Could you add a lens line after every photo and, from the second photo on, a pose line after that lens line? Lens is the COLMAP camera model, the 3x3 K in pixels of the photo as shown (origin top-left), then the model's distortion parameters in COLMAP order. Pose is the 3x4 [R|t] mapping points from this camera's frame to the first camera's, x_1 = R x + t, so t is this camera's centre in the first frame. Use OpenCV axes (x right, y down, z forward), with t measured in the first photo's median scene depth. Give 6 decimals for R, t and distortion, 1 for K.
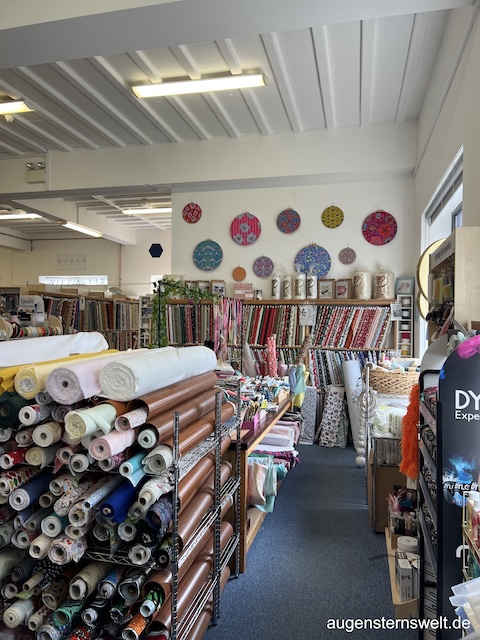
lens RADIAL K [[484.7, 0, 238.2], [0, 484.7, 322.6], [0, 0, 1]] dist [0.018449, -0.006249]
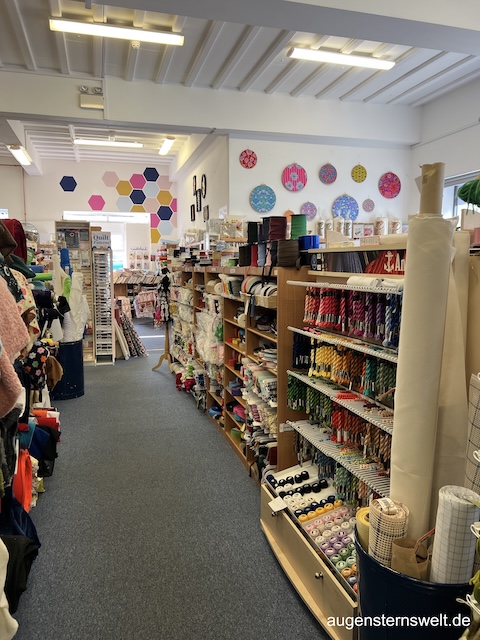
lens RADIAL K [[484.7, 0, 237.3], [0, 484.7, 317.0], [0, 0, 1]] dist [0.018449, -0.006249]
pose [[0.869142, -0.067067, 0.489994, -0.729411], [0.013001, 0.993518, 0.112925, 0.008493], [-0.494392, -0.091777, 0.864380, 0.018053]]
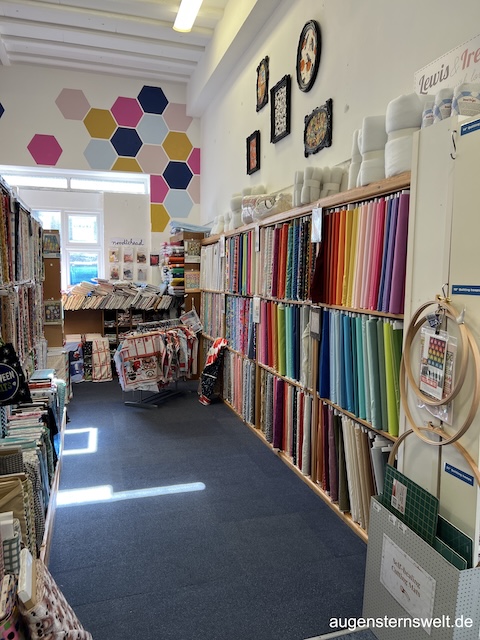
lens RADIAL K [[484.7, 0, 237.6], [0, 484.7, 321.0], [0, 0, 1]] dist [0.018449, -0.006249]
pose [[0.859175, -0.055989, 0.508609, -0.425312], [0.004614, 0.994803, 0.101718, 0.013895], [-0.511661, -0.085047, 0.854968, 0.932265]]
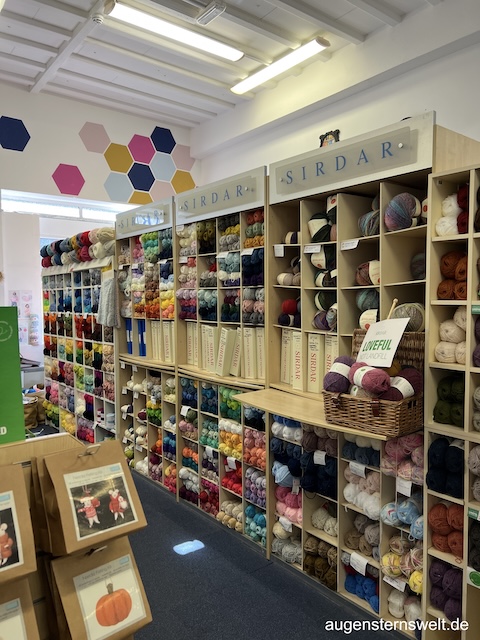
lens RADIAL K [[484.7, 0, 241.7], [0, 484.7, 319.1], [0, 0, 1]] dist [0.018449, -0.006249]
pose [[0.612293, -0.052367, 0.788895, -0.810755], [0.014438, 0.998378, 0.055067, -0.000070], [-0.790499, -0.022327, 0.612056, 1.118574]]
